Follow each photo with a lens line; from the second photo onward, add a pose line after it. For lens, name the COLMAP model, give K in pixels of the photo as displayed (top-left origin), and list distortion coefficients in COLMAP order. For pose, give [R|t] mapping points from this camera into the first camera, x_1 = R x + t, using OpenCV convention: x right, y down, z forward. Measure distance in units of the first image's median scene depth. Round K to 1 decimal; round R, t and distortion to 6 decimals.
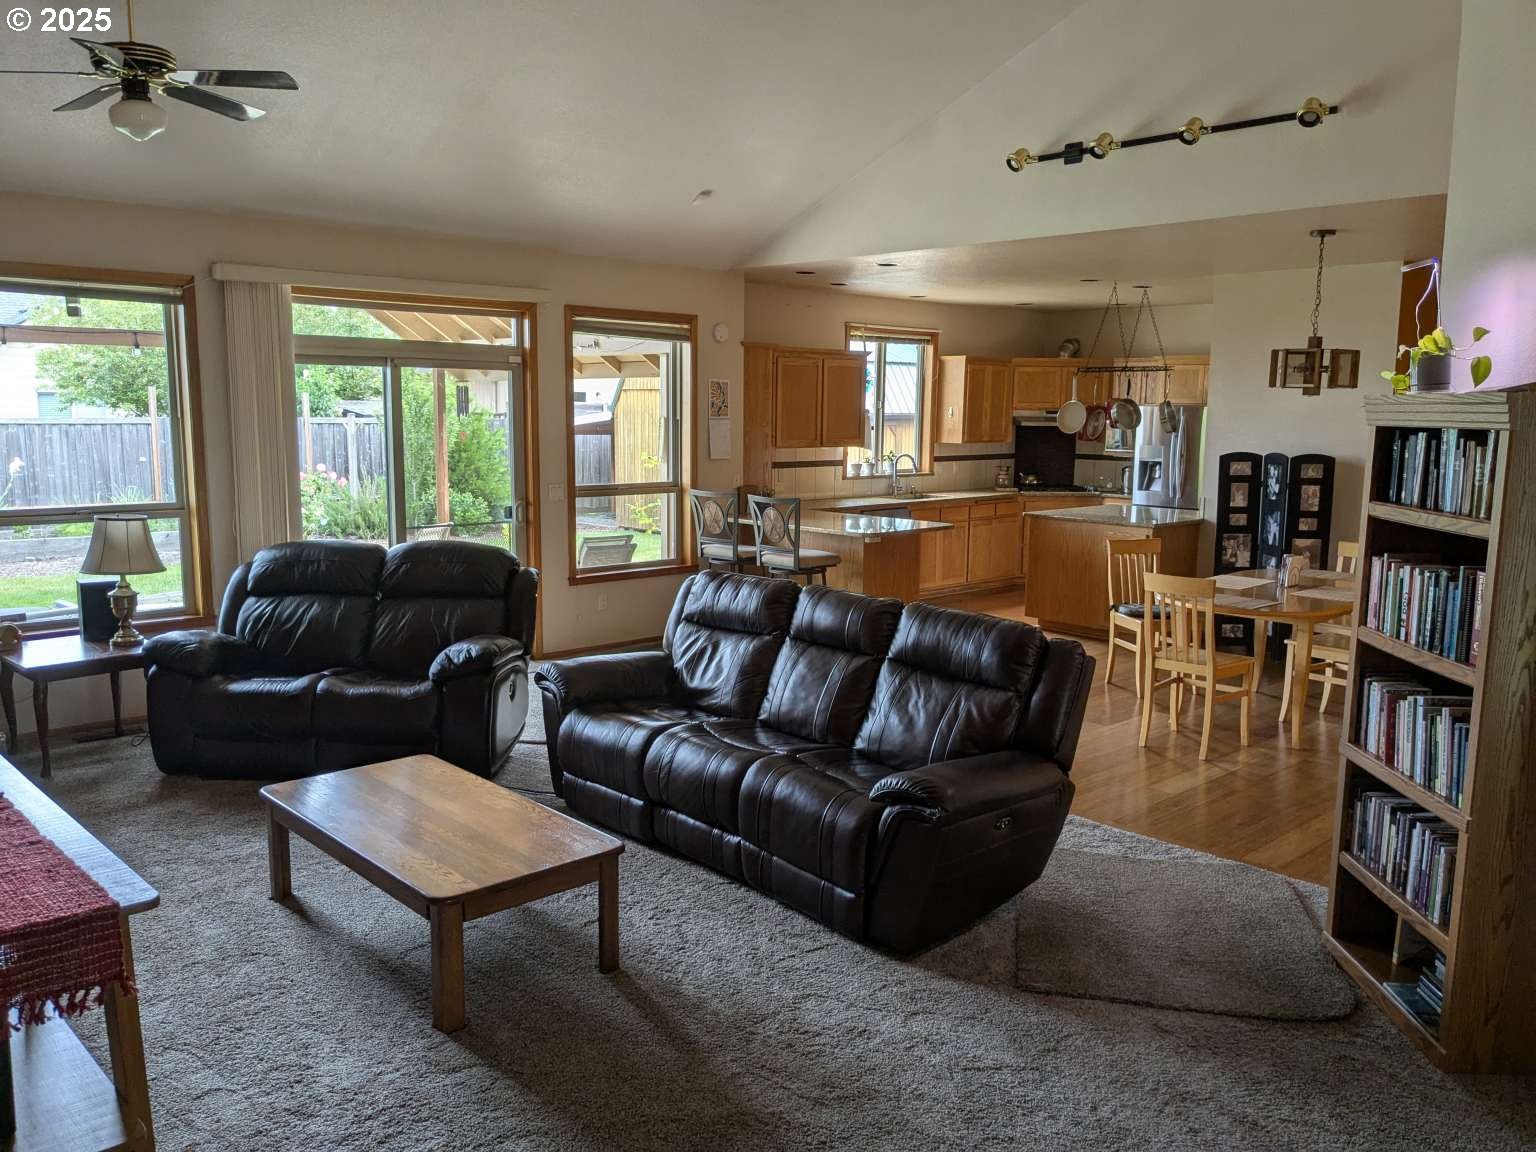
lens RADIAL K [[1226.8, 0, 767.7], [0, 1226.8, 578.3], [0, 0, 1]] dist [-0.005873, -0.002144]
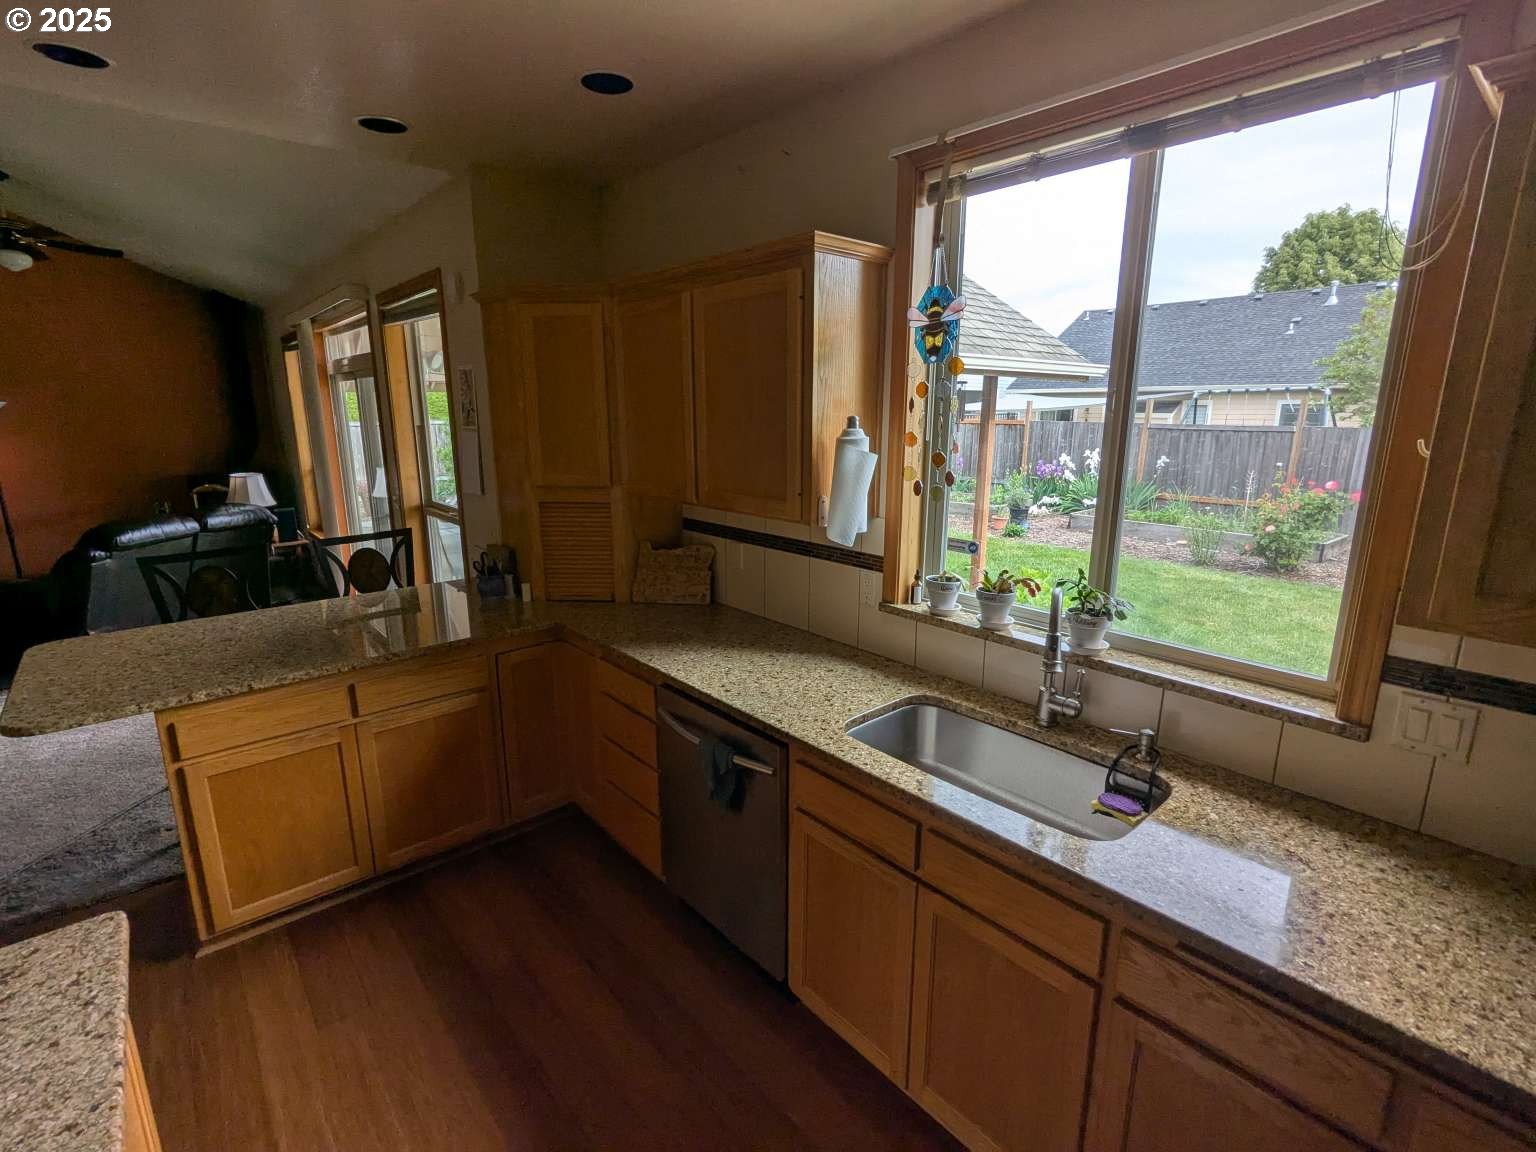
lens RADIAL K [[737.9, 0, 768.1], [0, 737.9, 578.8], [0, 0, 1]] dist [-0.000343, -0.000046]
pose [[-0.040232, 0.218740, -0.974953, 0.174081], [-0.143288, 0.964395, 0.222284, -0.083829], [0.988863, 0.148643, -0.007457, 0.598819]]
